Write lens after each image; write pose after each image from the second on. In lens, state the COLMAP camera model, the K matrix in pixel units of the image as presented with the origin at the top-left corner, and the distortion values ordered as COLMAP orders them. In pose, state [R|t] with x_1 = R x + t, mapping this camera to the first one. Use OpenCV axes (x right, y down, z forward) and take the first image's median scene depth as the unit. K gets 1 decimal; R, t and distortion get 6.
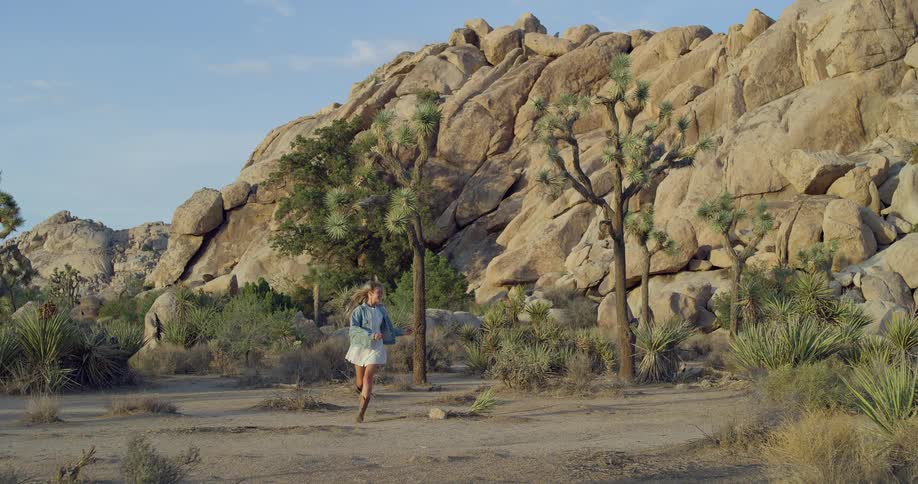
lens RADIAL K [[1141.8, 0, 459.0], [0, 1141.8, 242.0], [0, 0, 1]] dist [-0.085866, 0.000702]
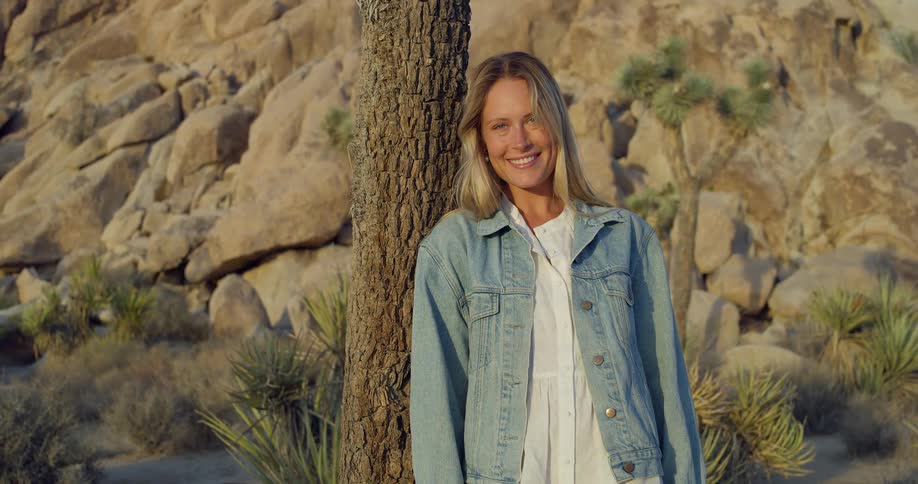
lens RADIAL K [[1141.8, 0, 459.0], [0, 1141.8, 242.0], [0, 0, 1]] dist [-0.085866, 0.000702]
pose [[0.884789, 0.024741, 0.465334, -0.022303], [-0.023070, 0.999691, -0.009286, 0.019046], [-0.465420, -0.002519, 0.885086, 0.274447]]
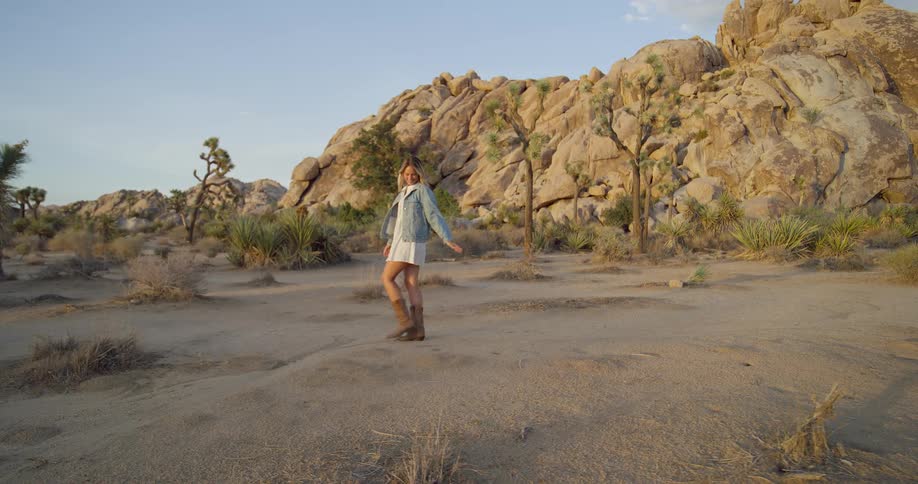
lens RADIAL K [[521.4, 0, 454.9], [0, 521.4, 238.6], [0, 0, 1]] dist [-0.031428, 0.001395]
pose [[0.995849, -0.005383, 0.090859, -0.061327], [-0.003216, 0.995546, 0.094227, 0.008433], [-0.090962, -0.094128, 0.991396, 0.084061]]
